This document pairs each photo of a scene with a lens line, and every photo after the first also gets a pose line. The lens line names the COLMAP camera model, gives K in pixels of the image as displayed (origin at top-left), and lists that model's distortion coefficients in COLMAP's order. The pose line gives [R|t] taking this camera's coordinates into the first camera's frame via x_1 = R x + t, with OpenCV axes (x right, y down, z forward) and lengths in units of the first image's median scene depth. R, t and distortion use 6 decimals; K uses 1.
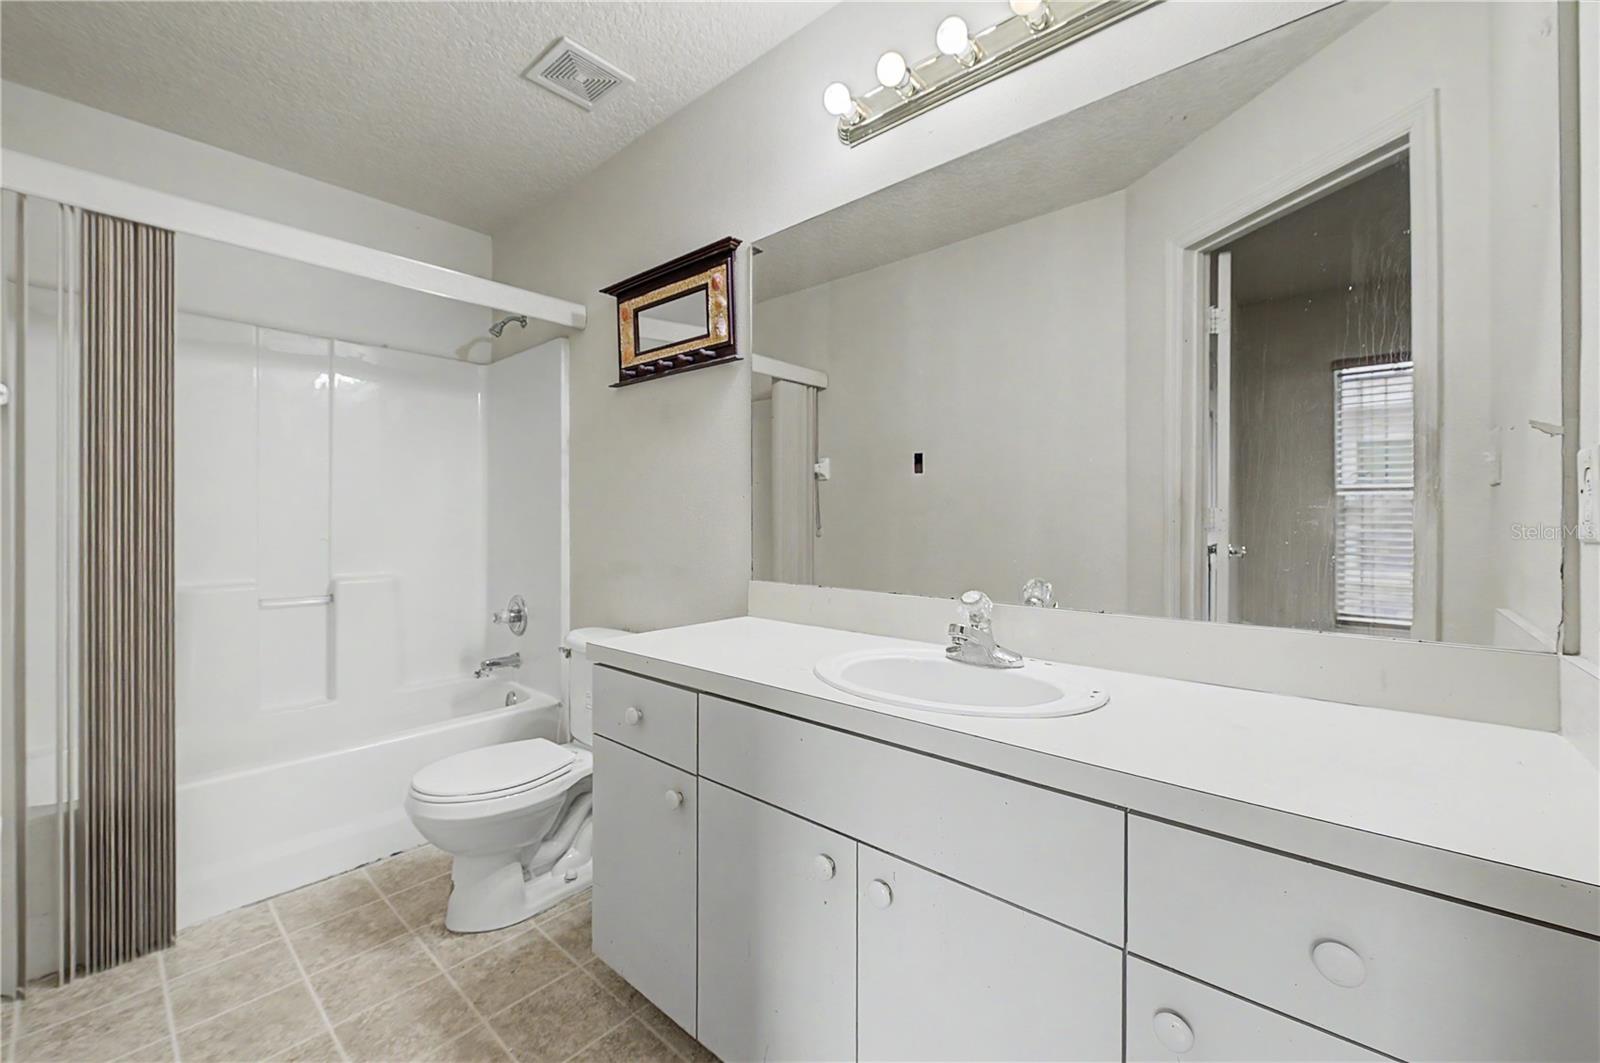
lens RADIAL K [[628.6, 0, 795.7], [0, 628.6, 525.4], [0, 0, 1]] dist [-0.002668, -0.000081]
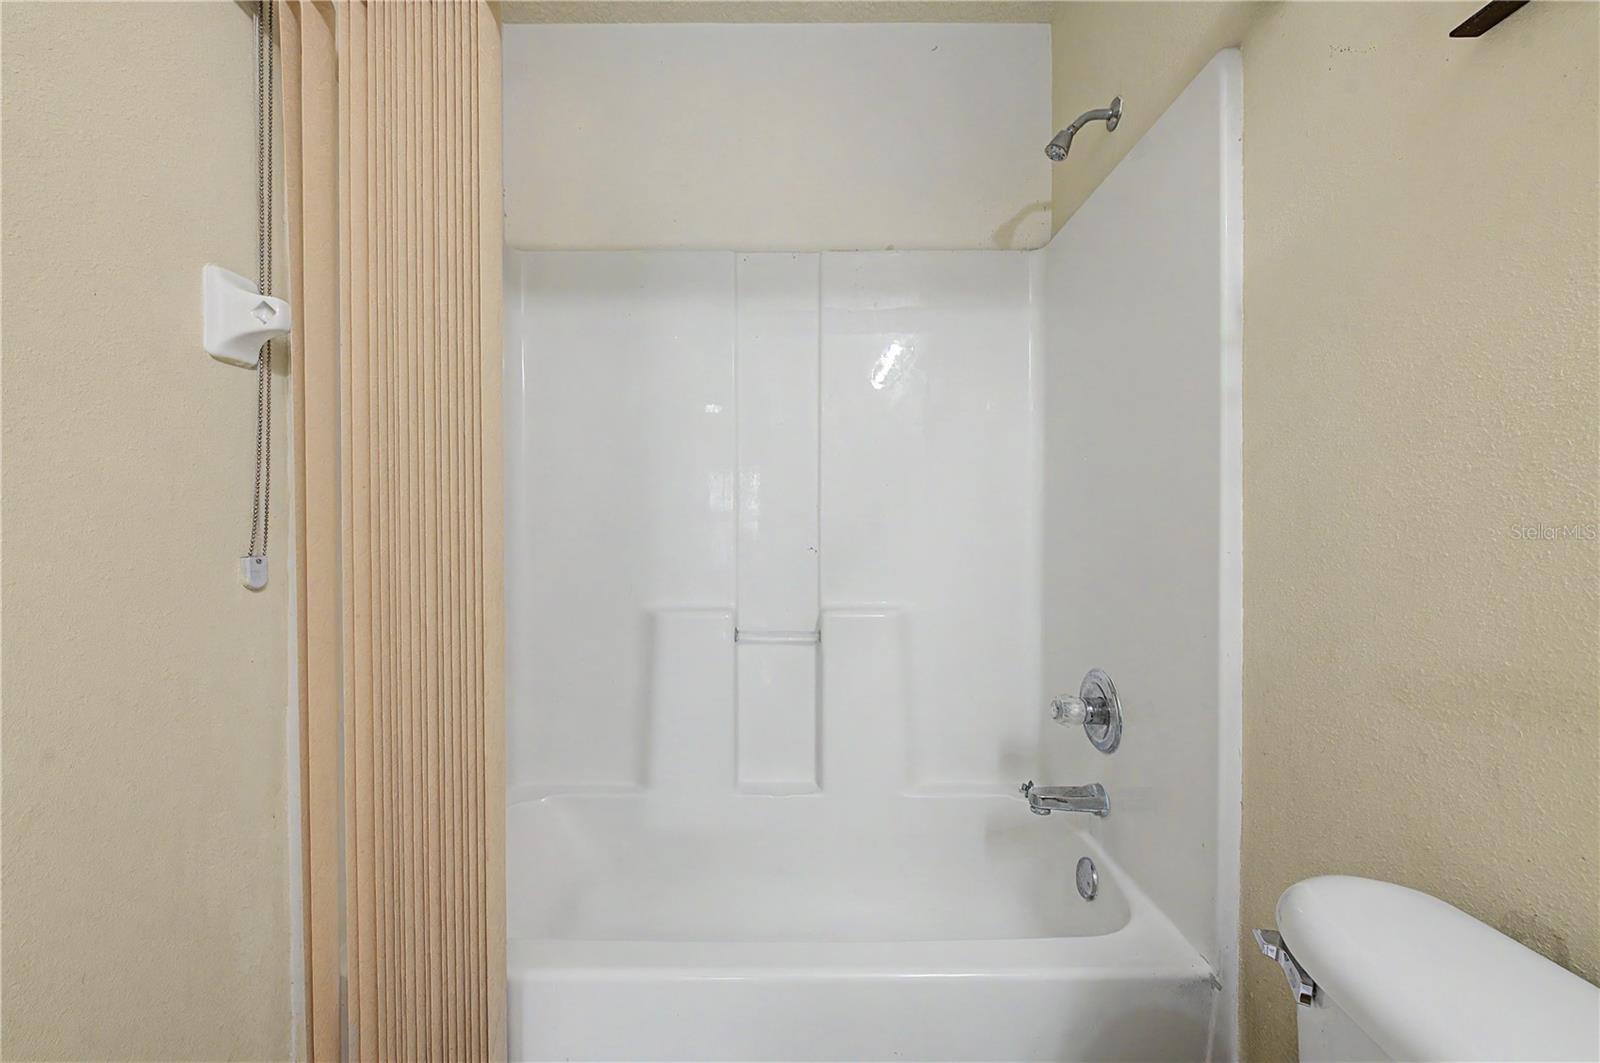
lens RADIAL K [[628.6, 0, 809.5], [0, 628.6, 517.5], [0, 0, 1]] dist [-0.002668, -0.000081]
pose [[0.682402, -0.007658, -0.730937, -0.240837], [-0.006910, 0.999833, -0.016926, -0.000017], [0.730944, 0.016601, 0.682235, 0.500421]]
